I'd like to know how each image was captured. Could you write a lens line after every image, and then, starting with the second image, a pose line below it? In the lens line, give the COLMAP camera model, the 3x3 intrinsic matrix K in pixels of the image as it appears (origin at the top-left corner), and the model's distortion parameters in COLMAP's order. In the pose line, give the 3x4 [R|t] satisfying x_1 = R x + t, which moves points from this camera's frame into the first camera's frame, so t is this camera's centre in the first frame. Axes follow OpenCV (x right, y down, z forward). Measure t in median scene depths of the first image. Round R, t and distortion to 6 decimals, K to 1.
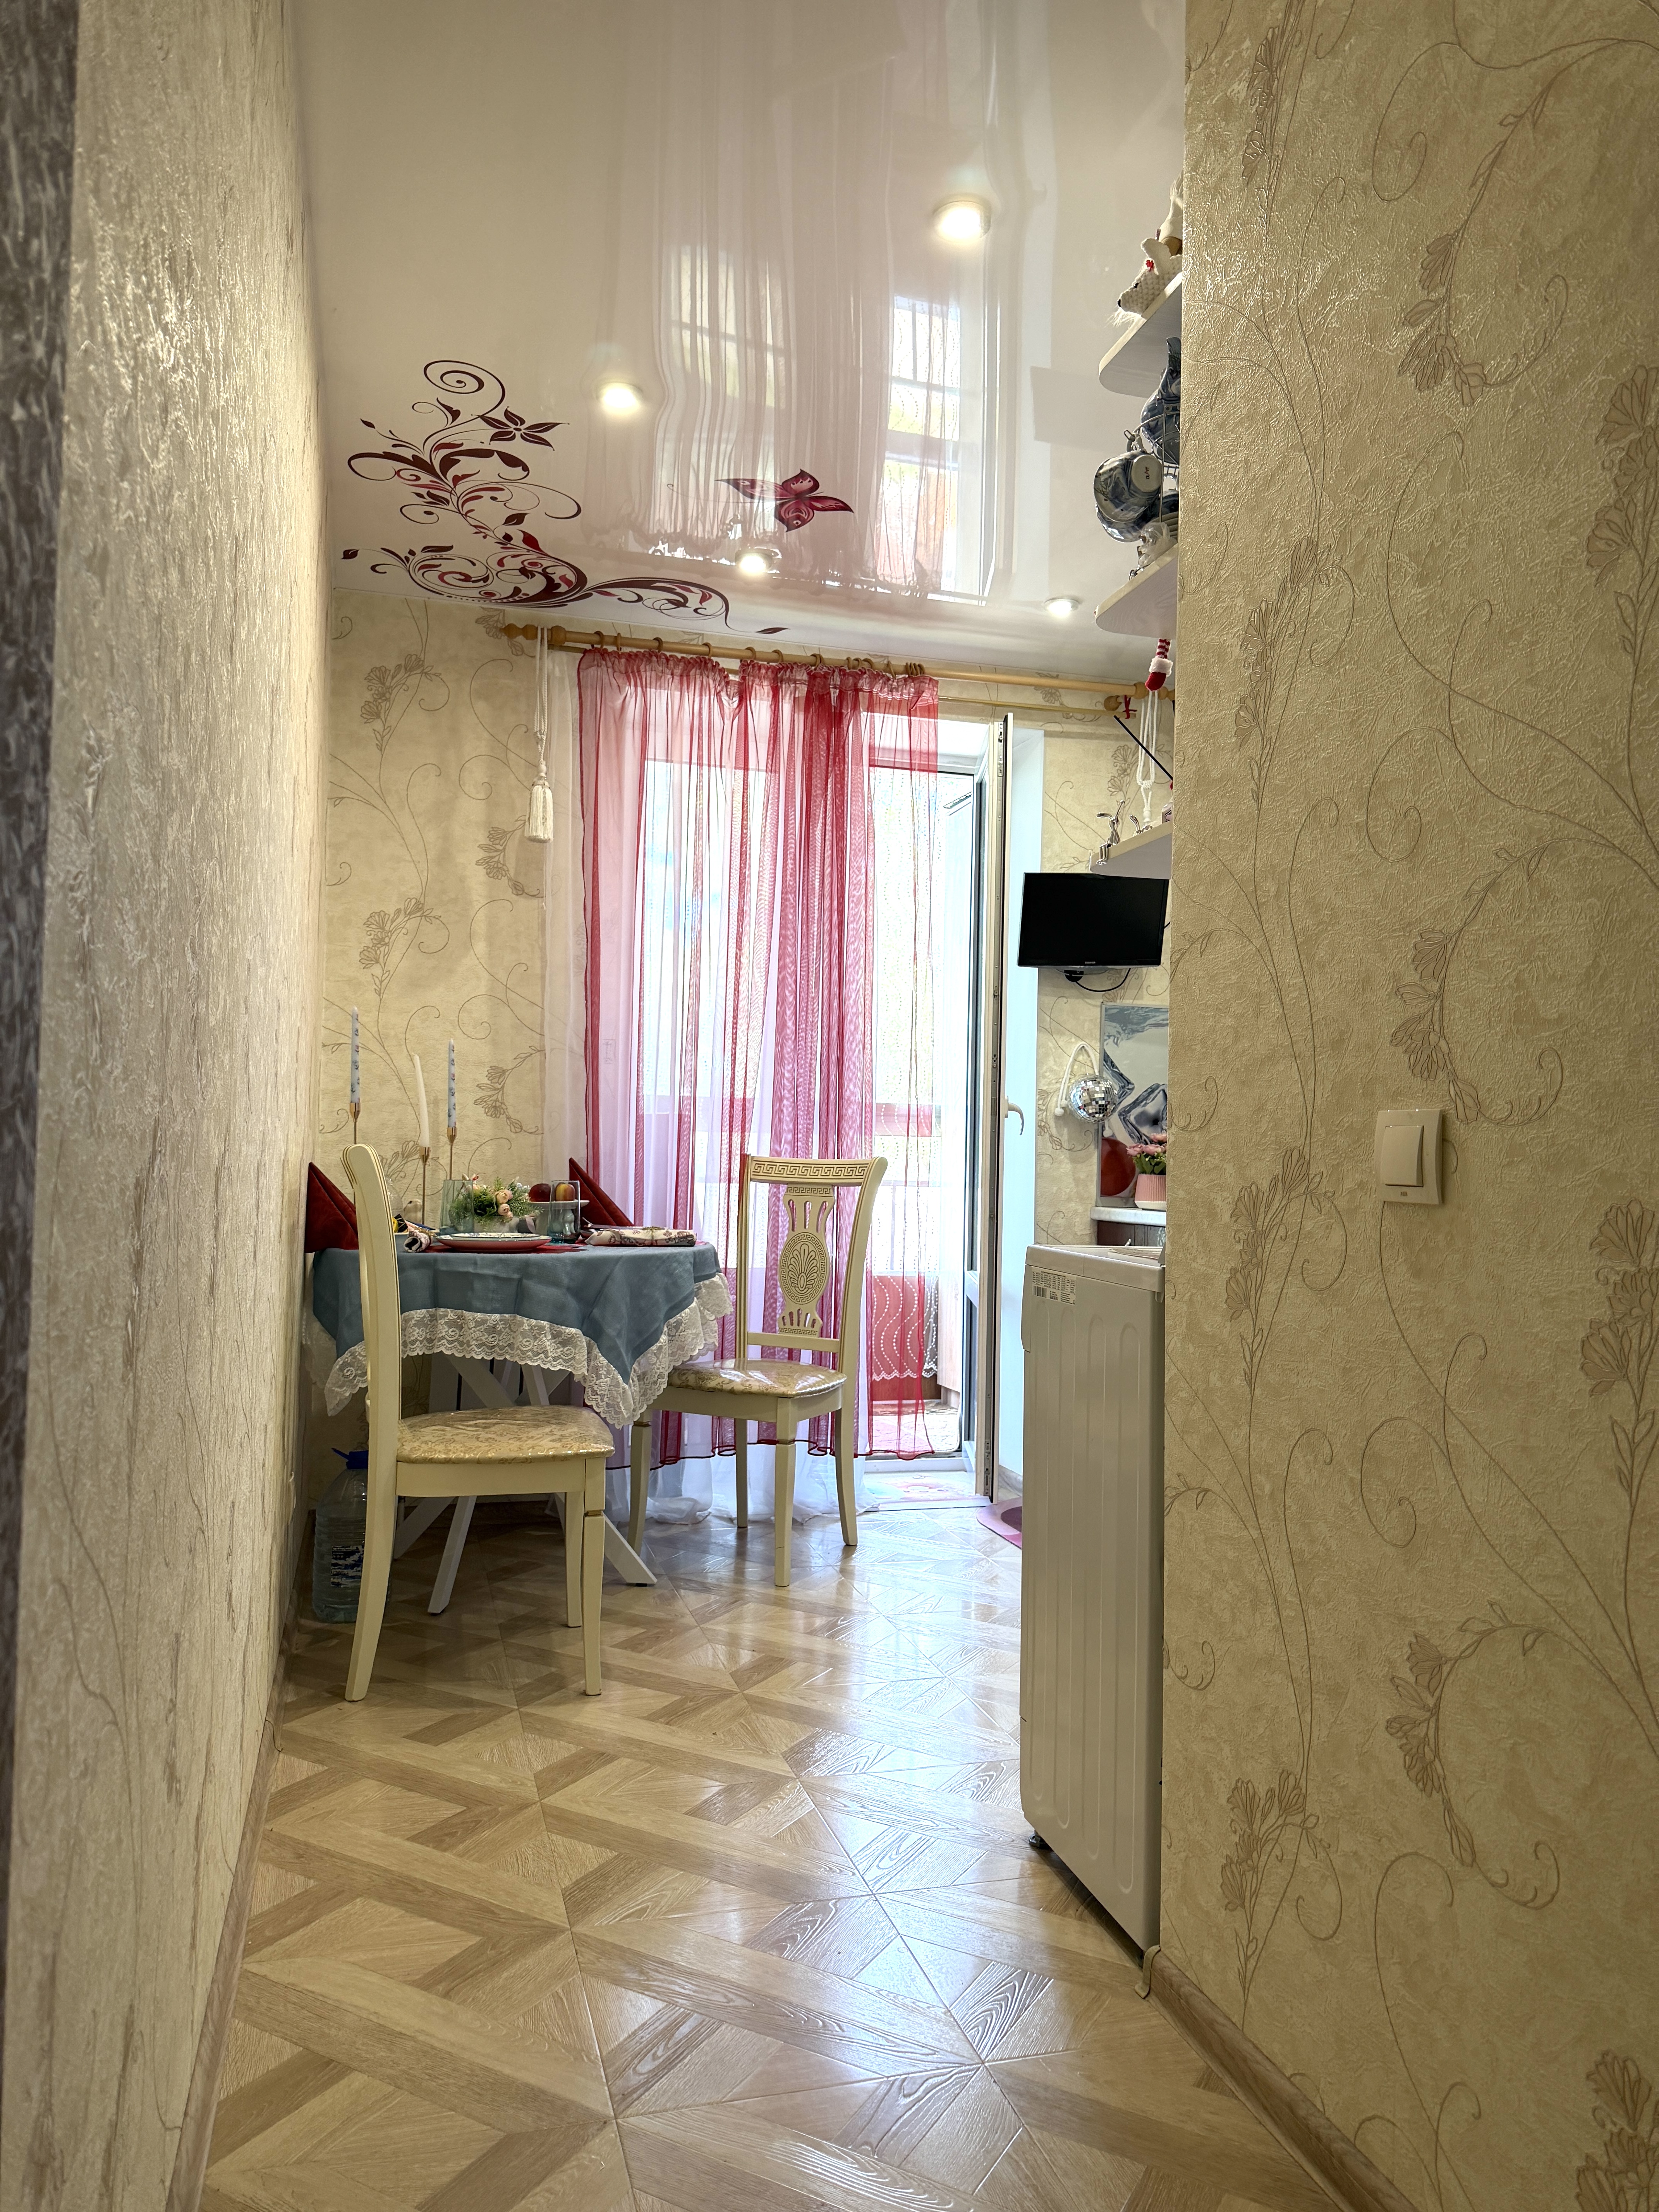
lens RADIAL K [[1555.6, 0, 840.8], [0, 1555.6, 1126.9], [0, 0, 1]] dist [0.057872, -0.052828]
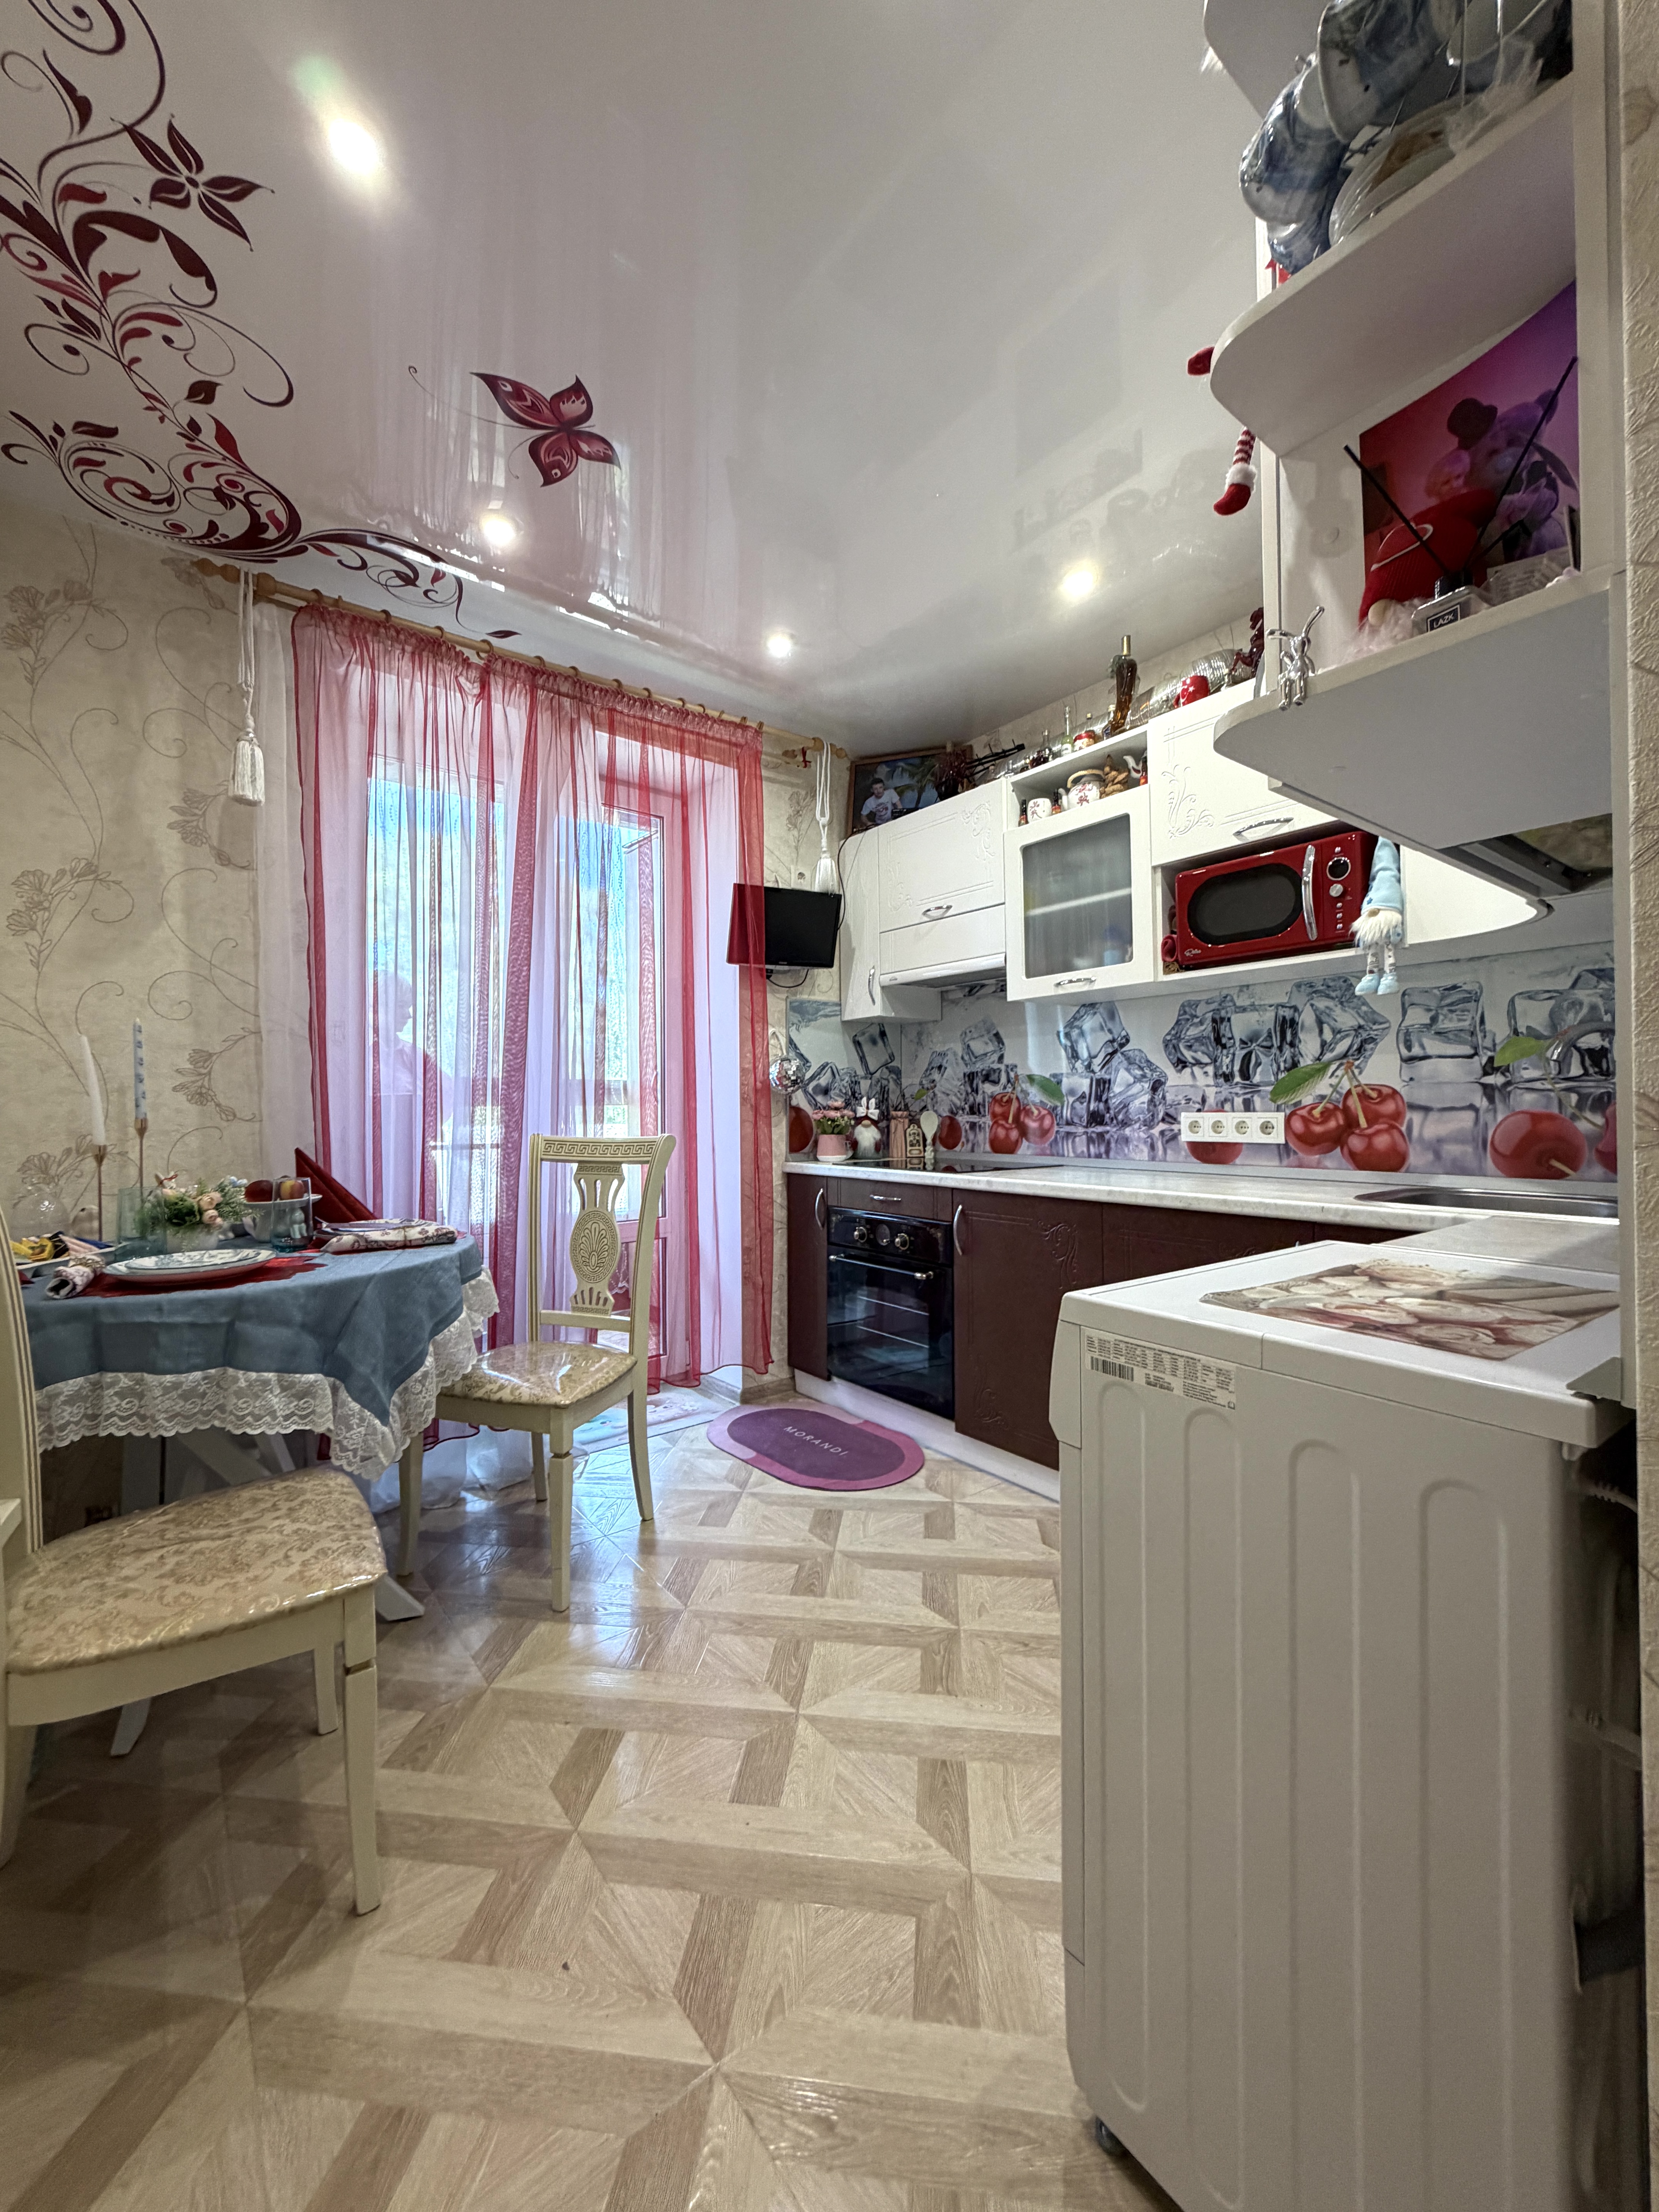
lens RADIAL K [[883.1, 0, 829.7], [0, 883.1, 1100.5], [0, 0, 1]] dist [0.000685, -0.000233]
pose [[0.928779, -0.024175, 0.369846, -0.072692], [0.017908, 0.999632, 0.020369, -0.013100], [-0.370202, -0.012295, 0.928870, 0.394368]]
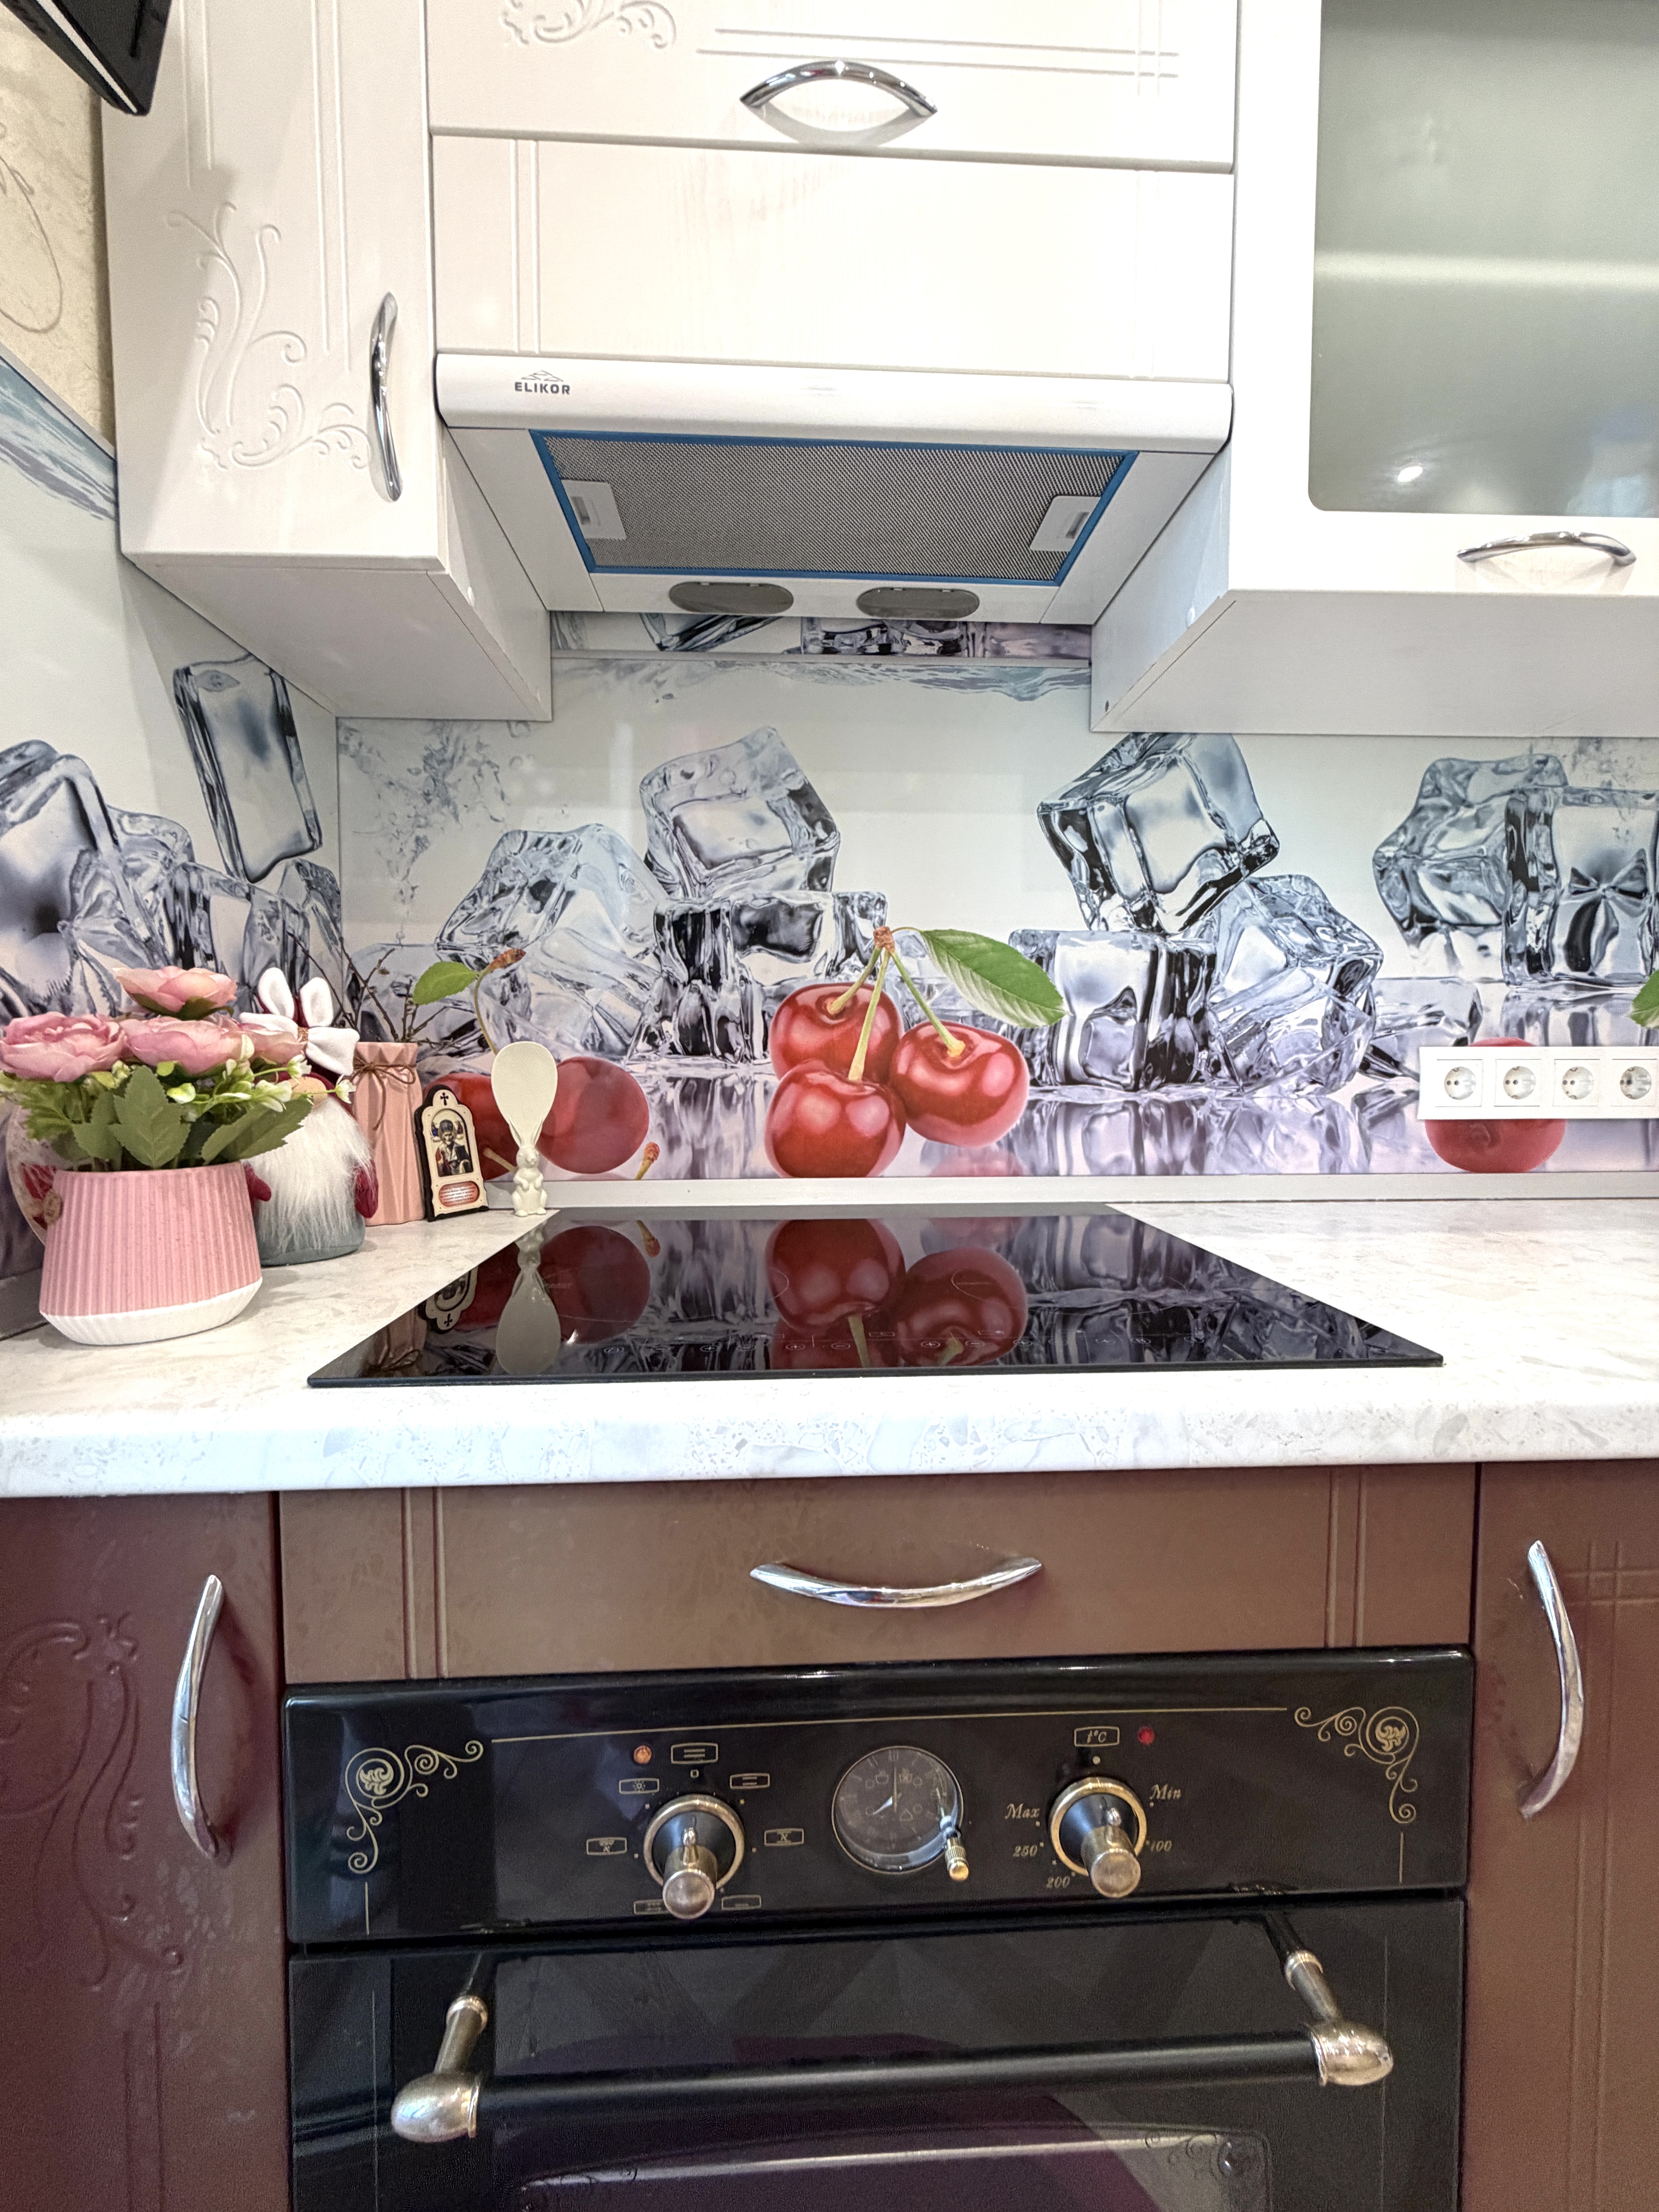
lens RADIAL K [[883.1, 0, 827.7], [0, 883.1, 1098.7], [0, 0, 1]] dist [0.000685, -0.000233]
pose [[0.234162, -0.065486, 0.969989, 0.124768], [-0.016044, 0.997333, 0.071205, 0.013723], [-0.972065, -0.032236, 0.232487, 1.024809]]
